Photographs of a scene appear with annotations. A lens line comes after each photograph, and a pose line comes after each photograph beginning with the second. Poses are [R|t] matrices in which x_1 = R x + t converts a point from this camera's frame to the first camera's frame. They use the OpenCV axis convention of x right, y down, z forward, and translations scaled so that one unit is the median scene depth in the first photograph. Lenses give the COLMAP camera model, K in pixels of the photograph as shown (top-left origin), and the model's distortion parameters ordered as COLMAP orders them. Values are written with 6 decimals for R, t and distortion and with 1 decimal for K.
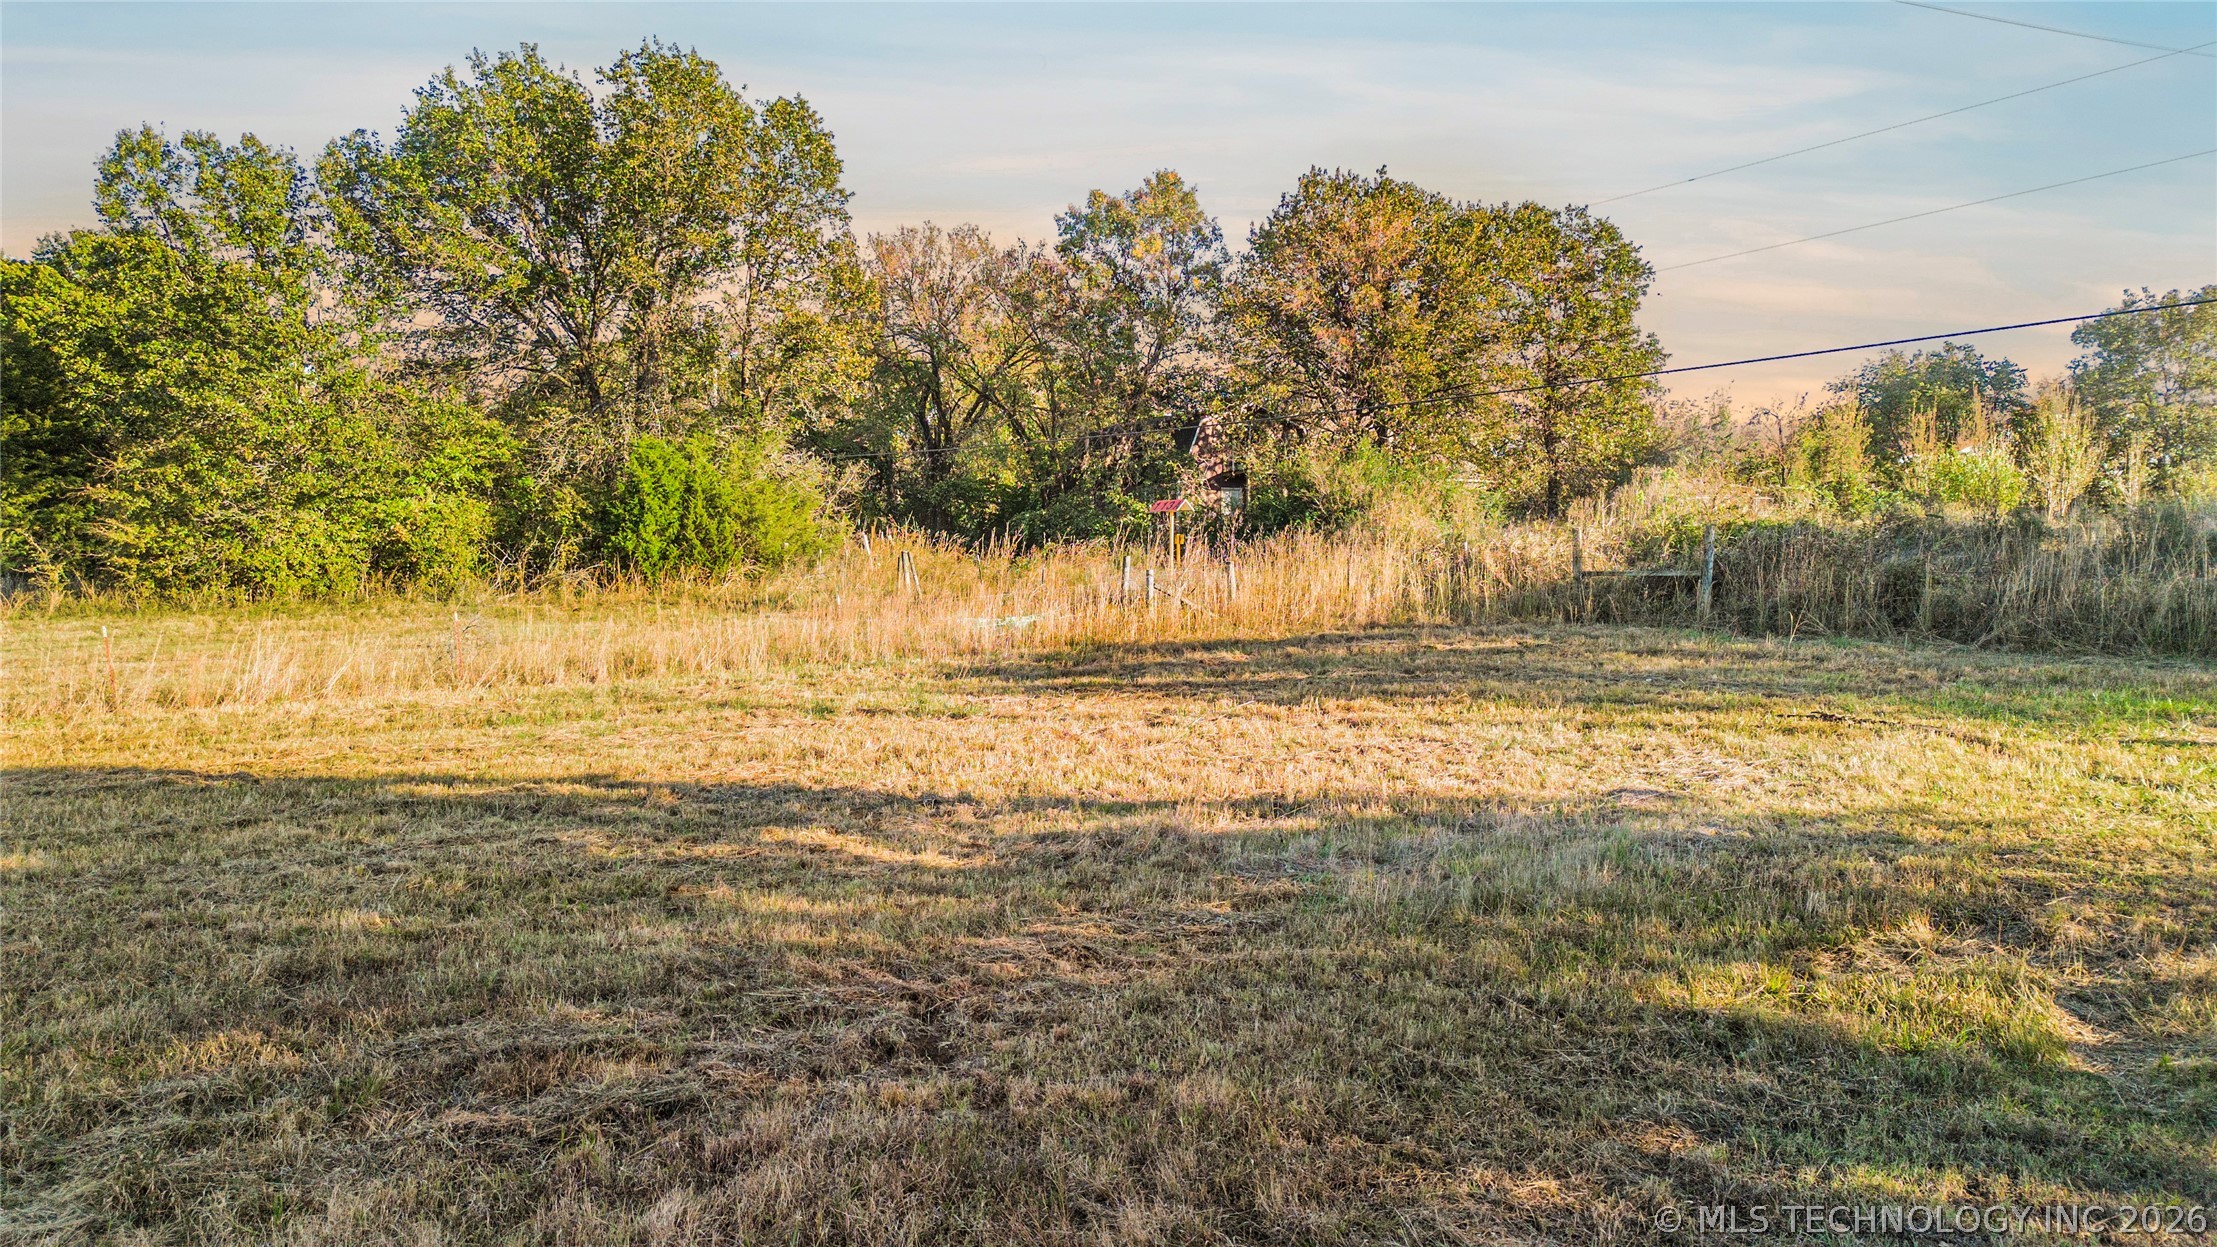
lens RADIAL K [[1570.7, 0, 1117.2], [0, 1570.7, 626.0], [0, 0, 1]] dist [0.086346, -0.088254]
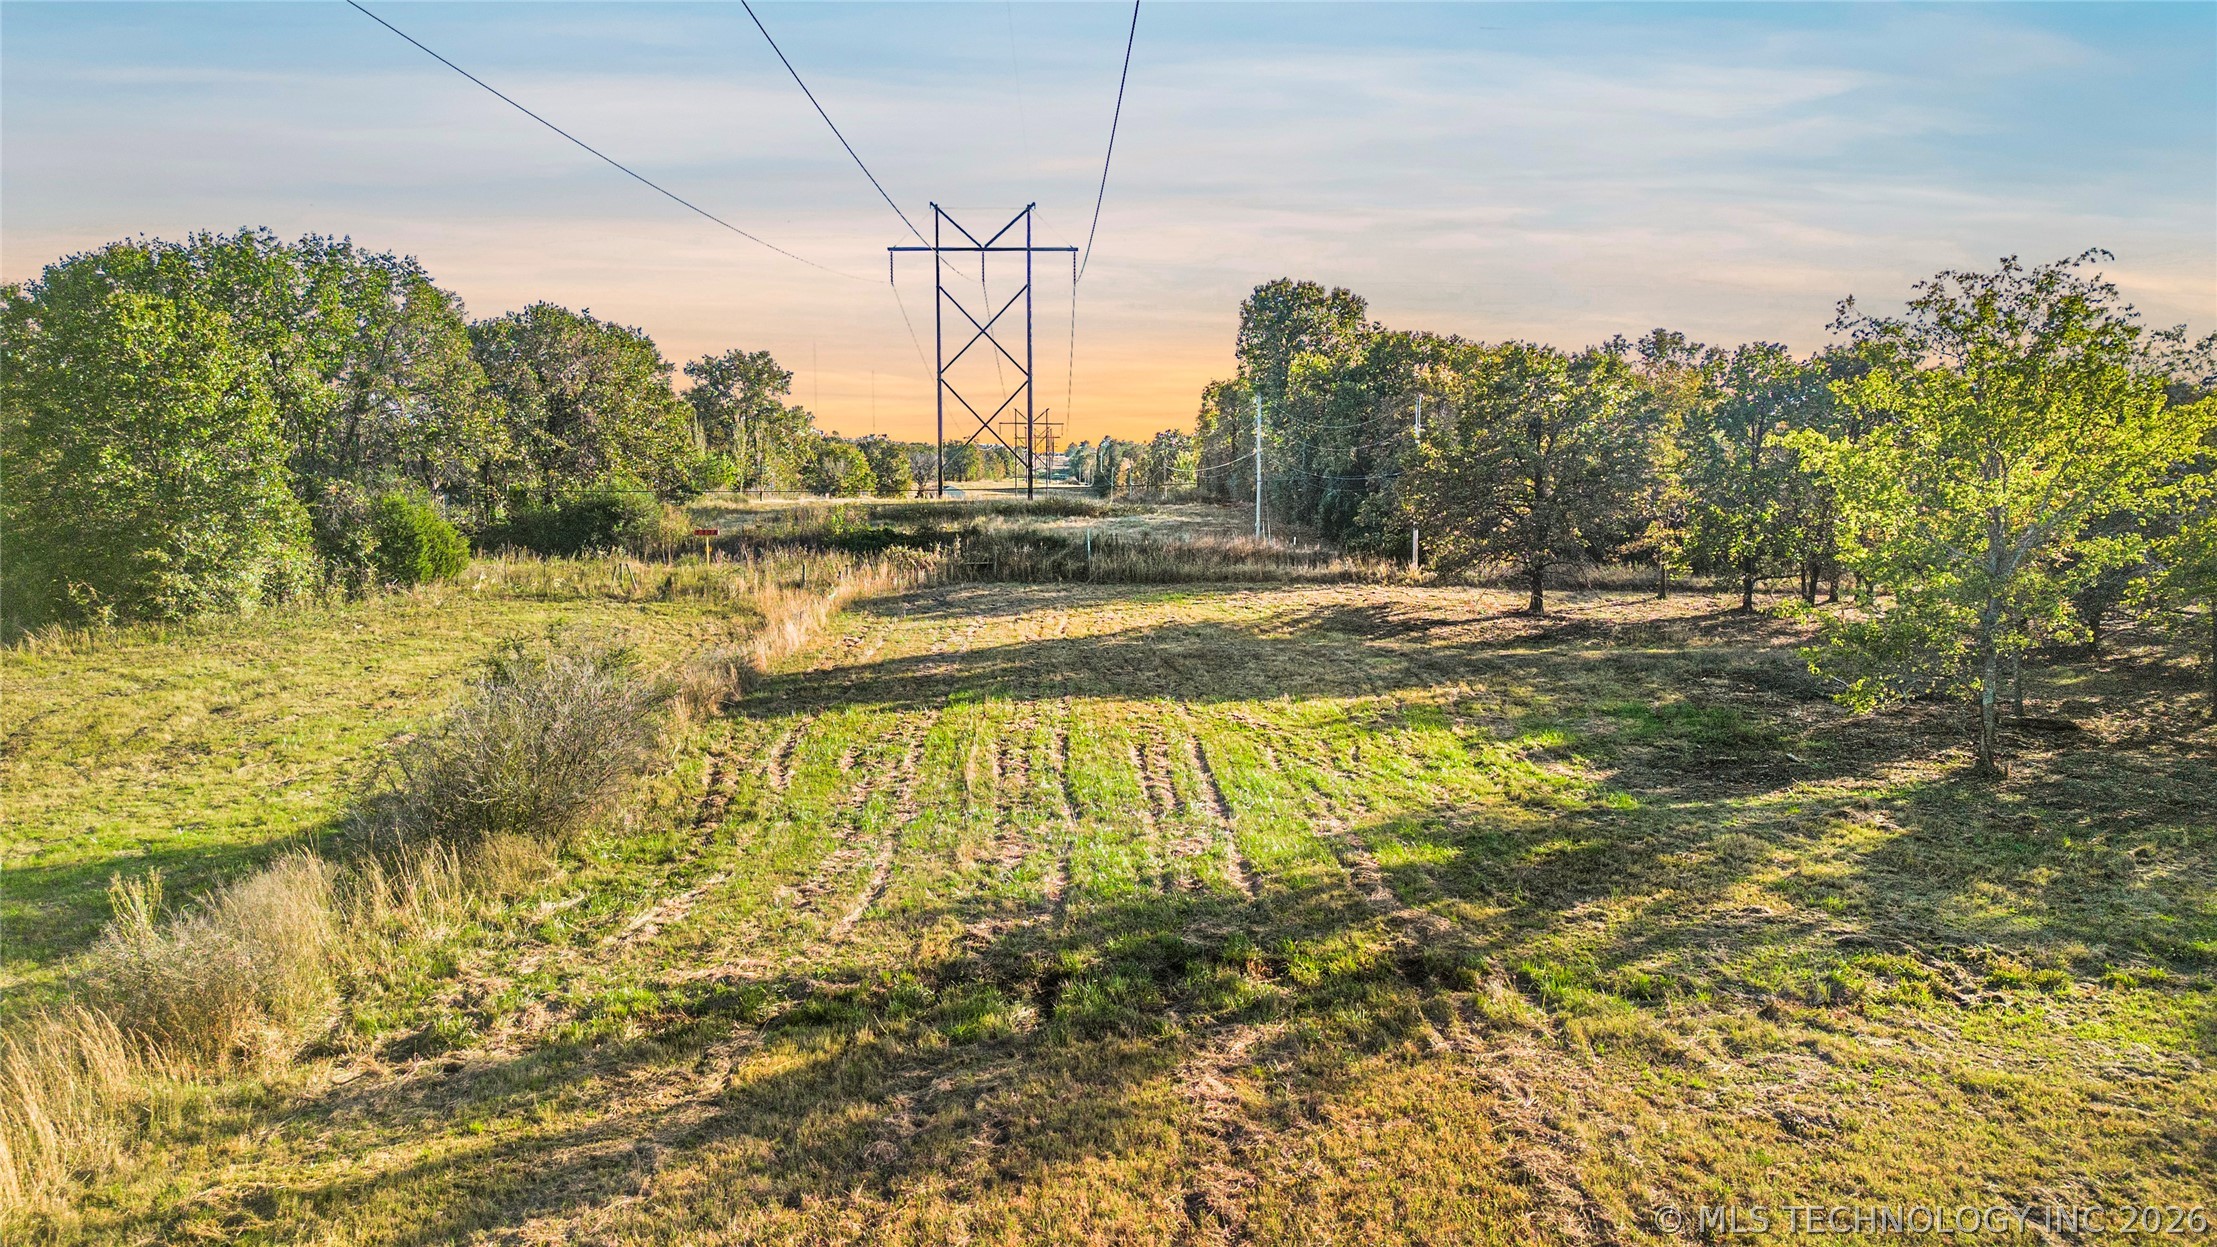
lens RADIAL K [[1599.9, 0, 1114.4], [0, 1599.9, 630.0], [0, 0, 1]] dist [0.093798, -0.094103]
pose [[0.520314, -0.096307, 0.848527, -0.552677], [0.041164, 0.995294, 0.087723, -0.041561], [-0.852983, -0.010715, 0.521829, -0.203890]]
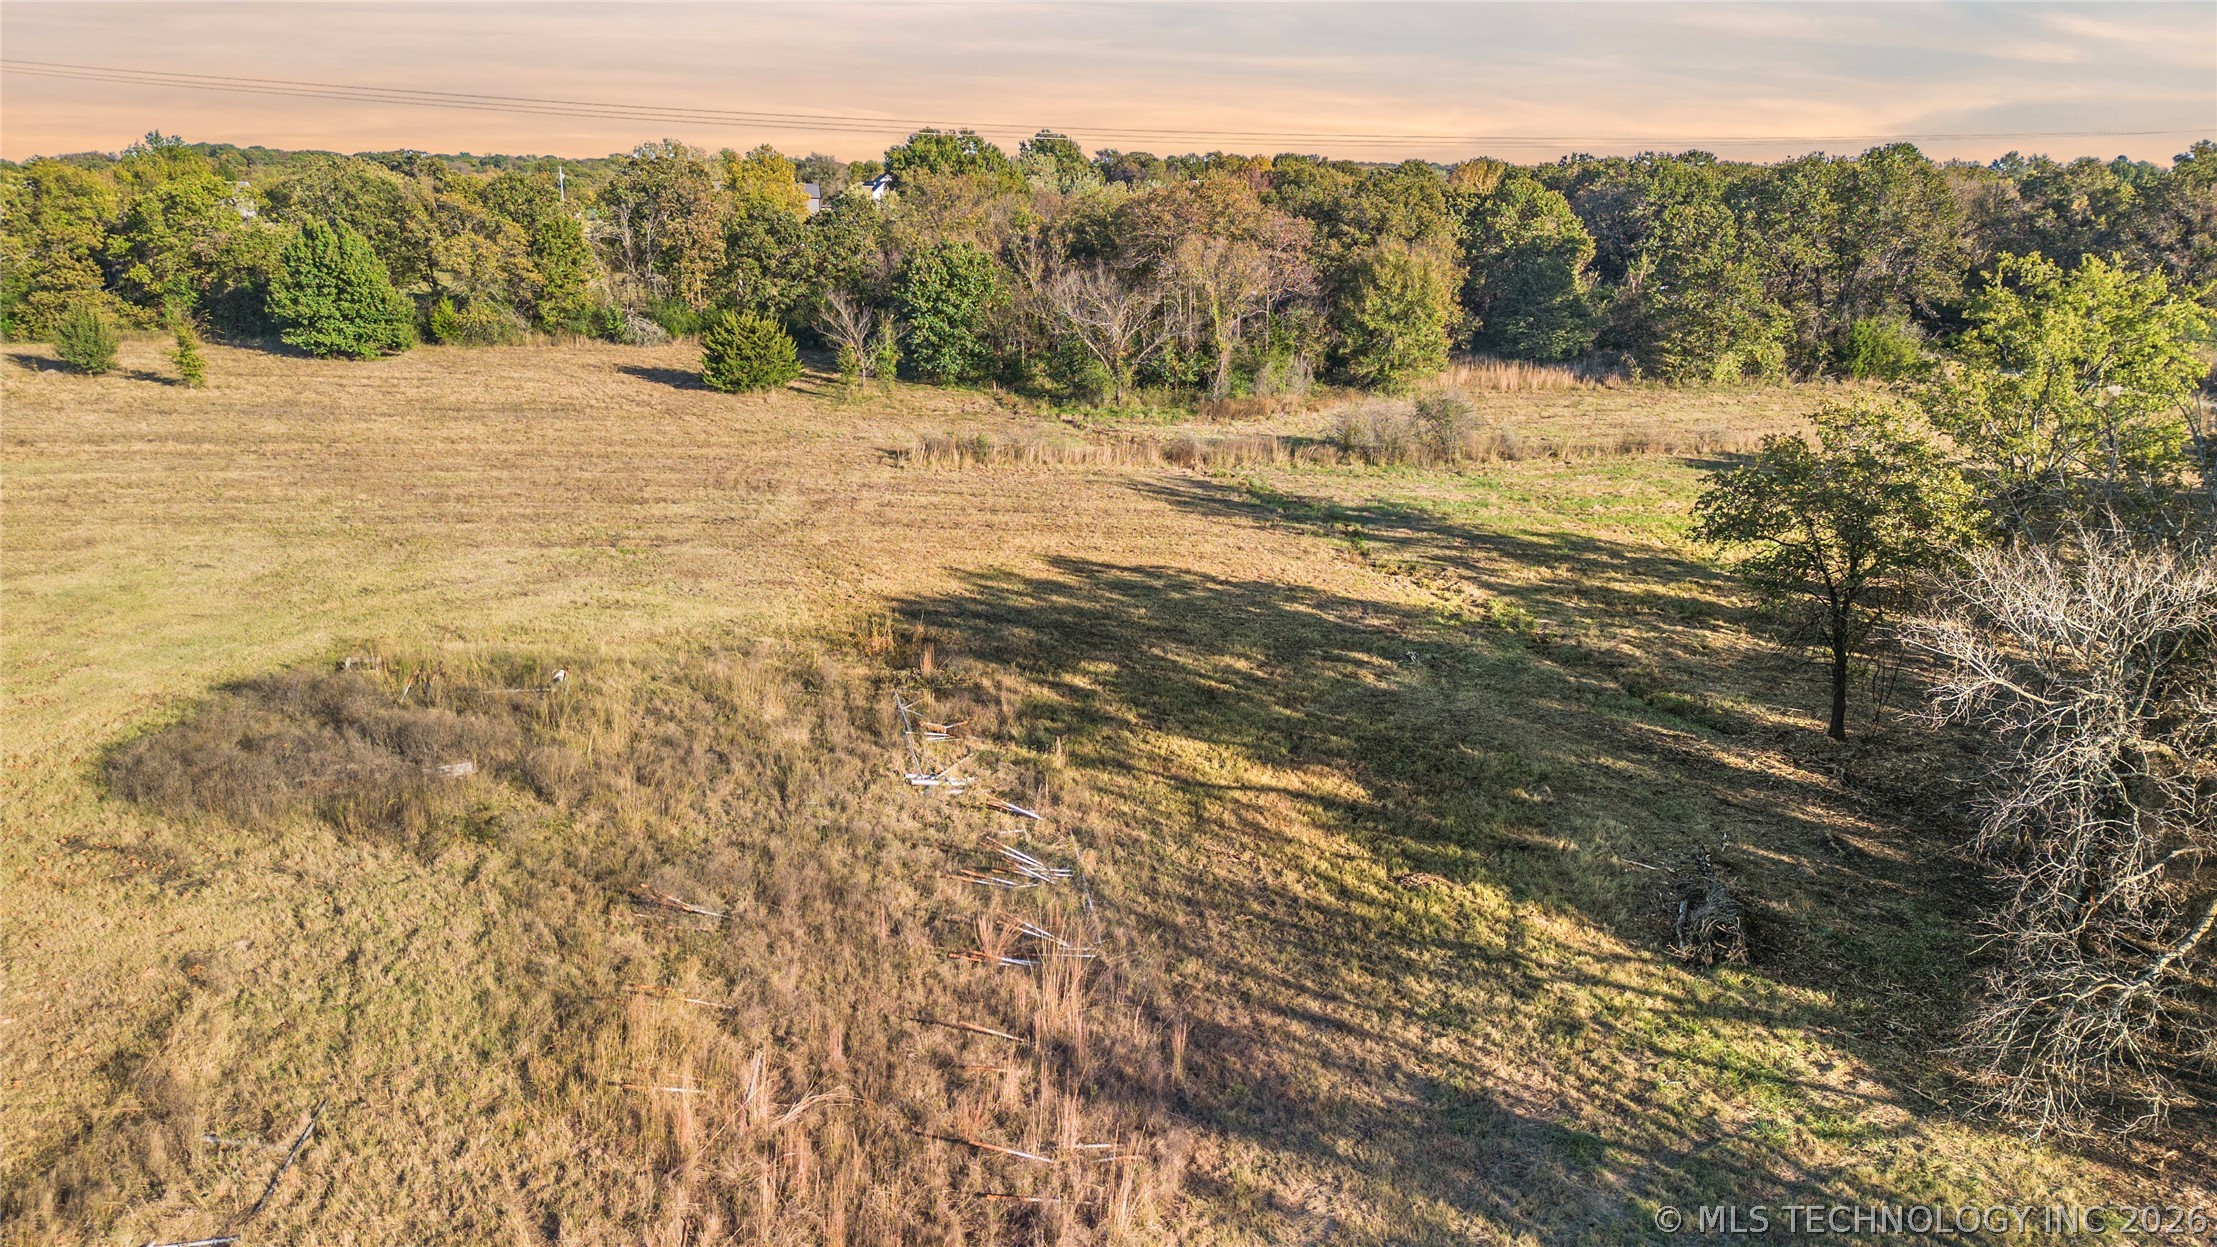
lens RADIAL K [[1570.7, 0, 1117.2], [0, 1570.7, 626.0], [0, 0, 1]] dist [0.086346, -0.088254]
pose [[0.927238, 0.104287, -0.359658, -0.181298], [-0.022504, 0.974222, 0.224467, -0.078657], [0.373795, -0.200041, 0.905682, -0.772849]]
